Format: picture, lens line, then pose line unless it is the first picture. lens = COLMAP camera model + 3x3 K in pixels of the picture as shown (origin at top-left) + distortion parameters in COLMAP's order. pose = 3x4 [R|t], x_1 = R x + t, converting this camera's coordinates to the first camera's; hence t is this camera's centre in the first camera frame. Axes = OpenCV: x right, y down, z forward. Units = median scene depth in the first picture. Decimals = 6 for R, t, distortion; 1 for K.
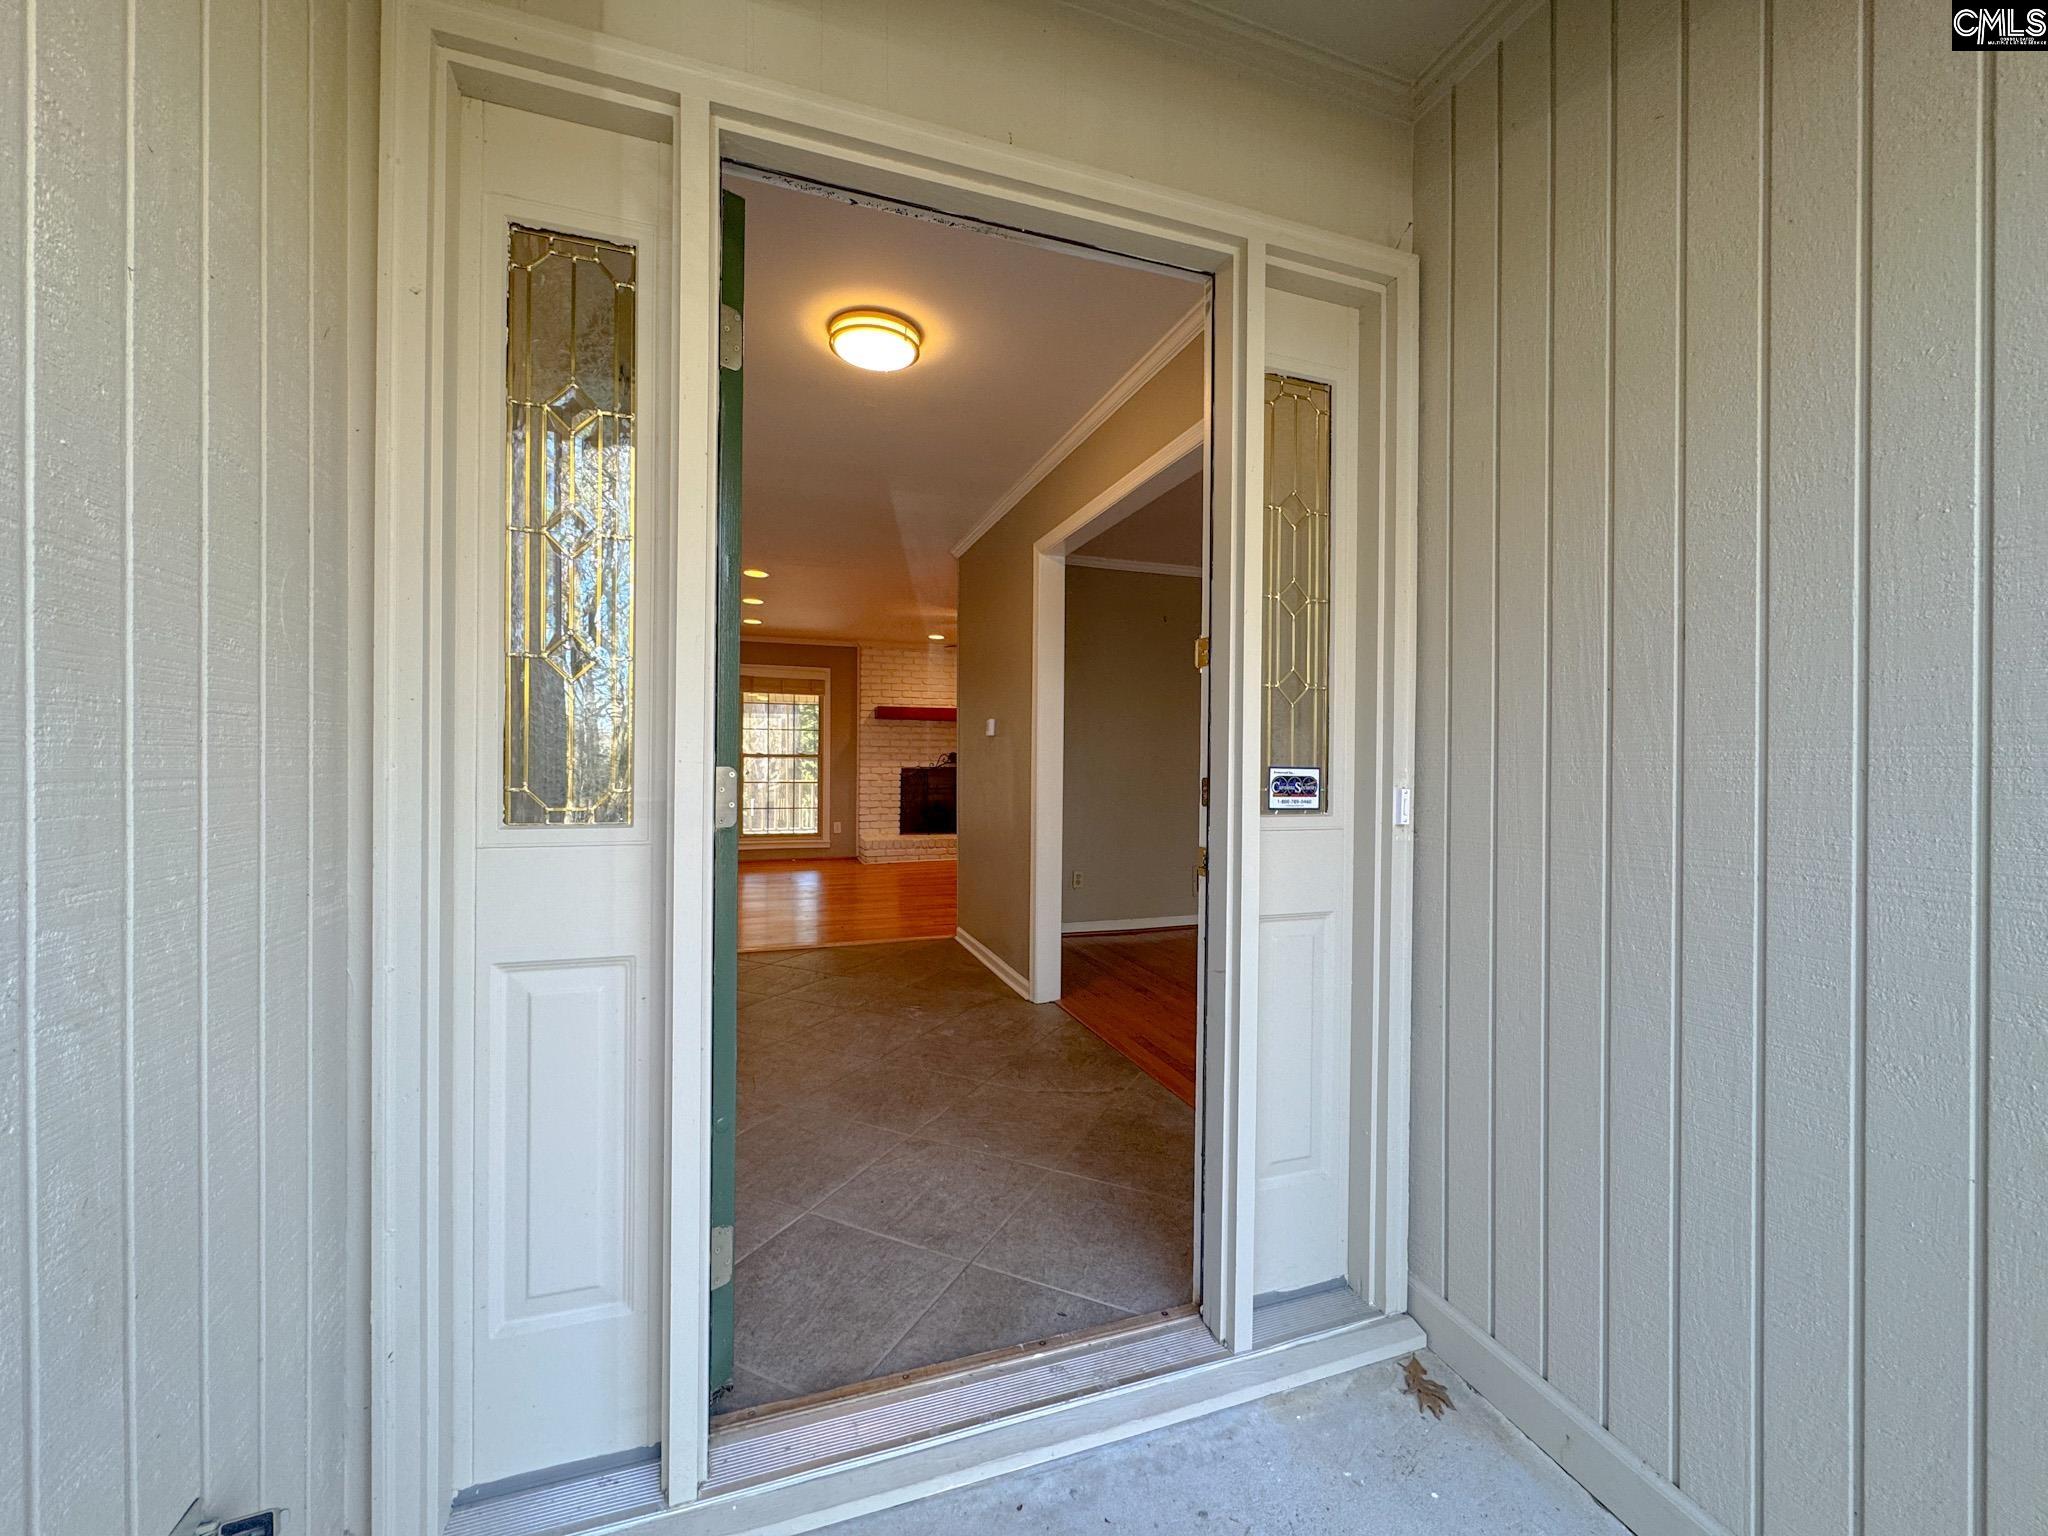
lens RADIAL K [[823.2, 0, 1024.0], [0, 823.2, 768.0], [0, 0, 1]] dist [-0.001462, -0.000075]
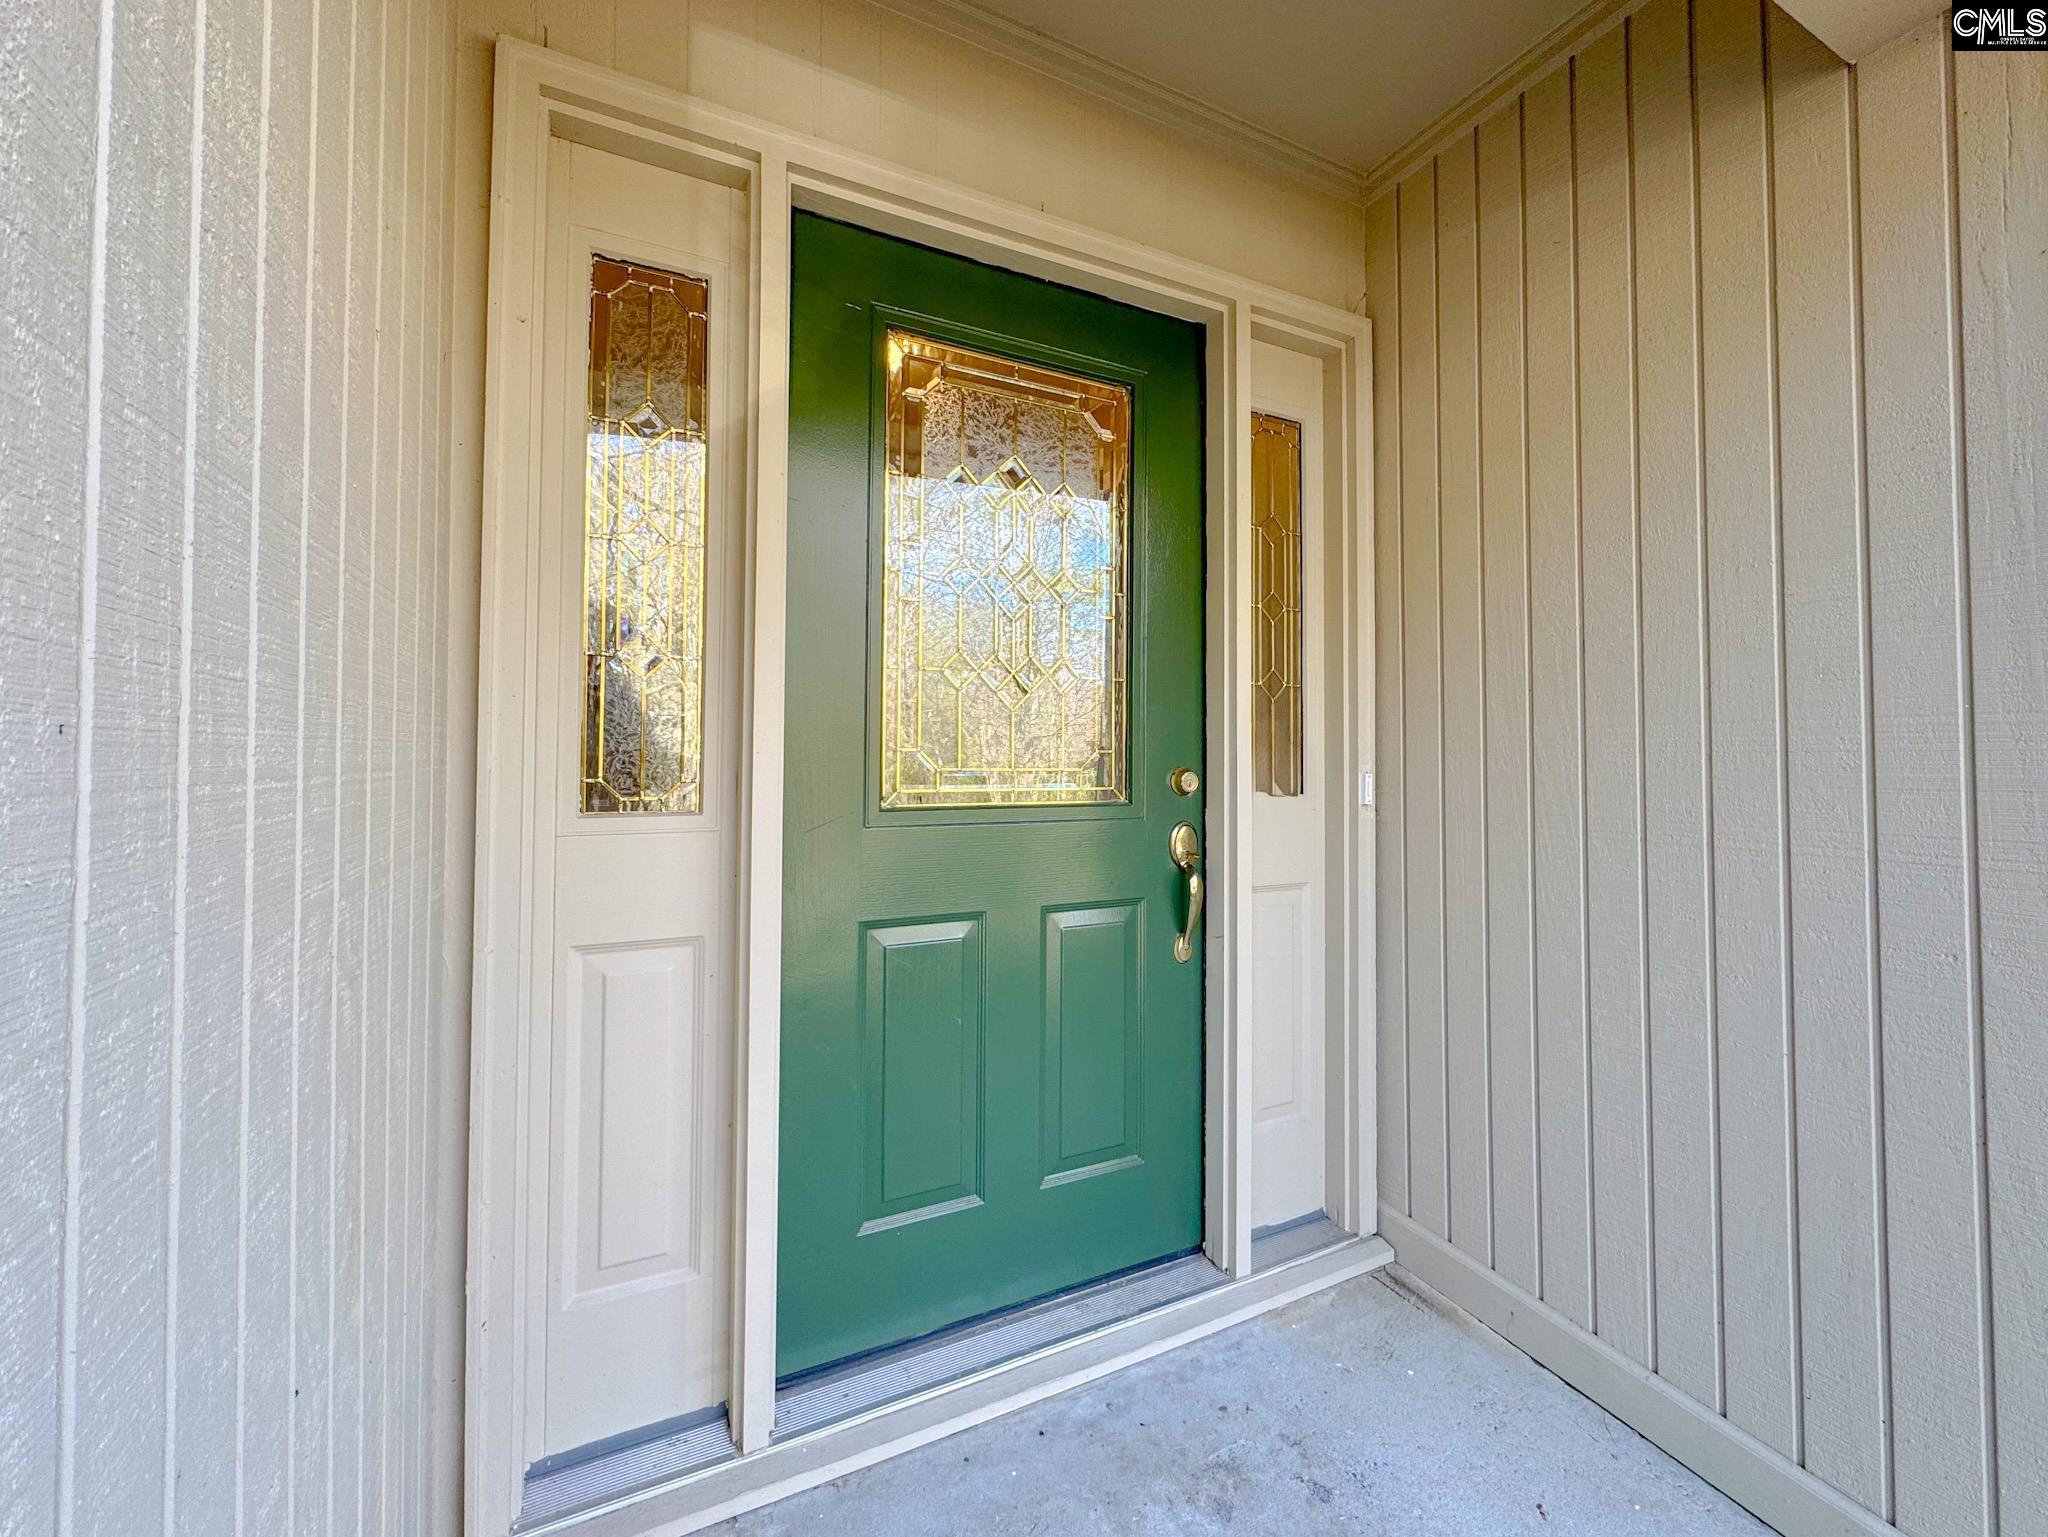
lens RADIAL K [[838.4, 0, 1094.9], [0, 838.4, 733.6], [0, 0, 1]] dist [-0.000583, -0.000130]
pose [[0.988561, -0.002024, 0.150807, -0.122187], [0.006436, 0.999565, -0.028771, 0.000969], [-0.150683, 0.029412, 0.988144, -0.141084]]
